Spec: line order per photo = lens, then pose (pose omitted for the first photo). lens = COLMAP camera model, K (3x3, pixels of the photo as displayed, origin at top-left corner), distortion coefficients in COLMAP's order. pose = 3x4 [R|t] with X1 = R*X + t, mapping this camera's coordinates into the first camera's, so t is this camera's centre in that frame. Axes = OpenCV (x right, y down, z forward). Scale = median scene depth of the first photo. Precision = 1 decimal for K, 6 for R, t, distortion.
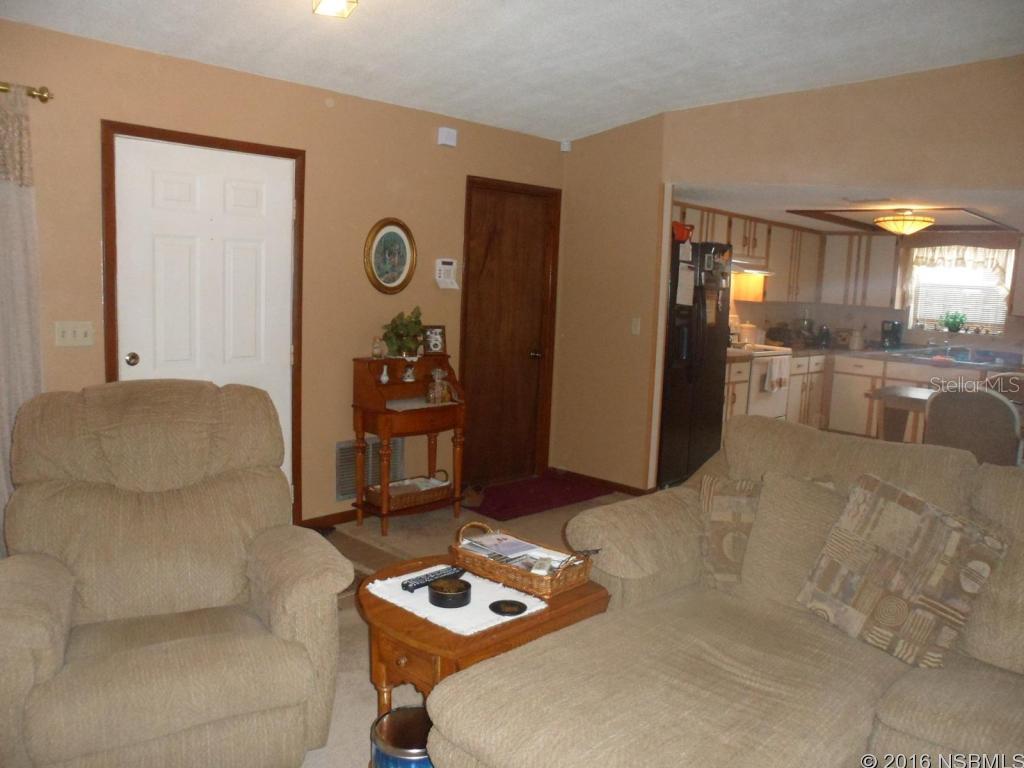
lens RADIAL K [[804.8, 0, 507.7], [0, 804.8, 383.9], [0, 0, 1]] dist [-0.124653, 0.103034]
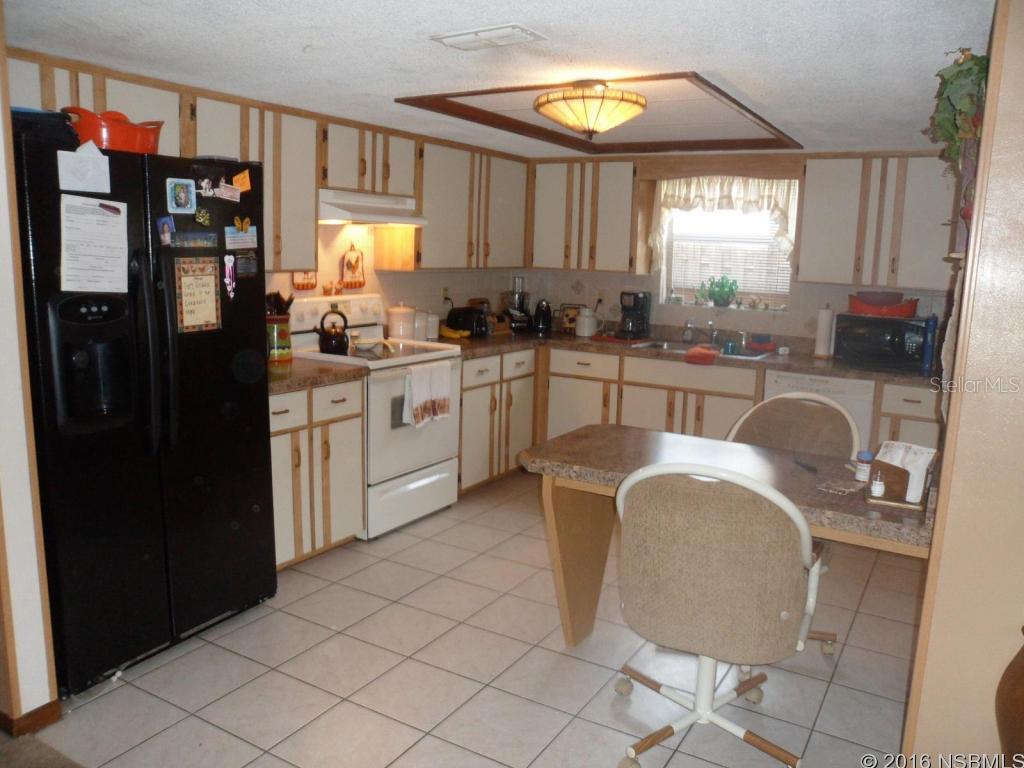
lens RADIAL K [[804.8, 0, 511.4], [0, 804.8, 375.2], [0, 0, 1]] dist [-0.124653, 0.103034]
pose [[0.976244, -0.048026, 0.211286, 0.253692], [0.040512, 0.998388, 0.039754, -0.043569], [-0.212854, -0.030250, 0.976616, 0.376375]]
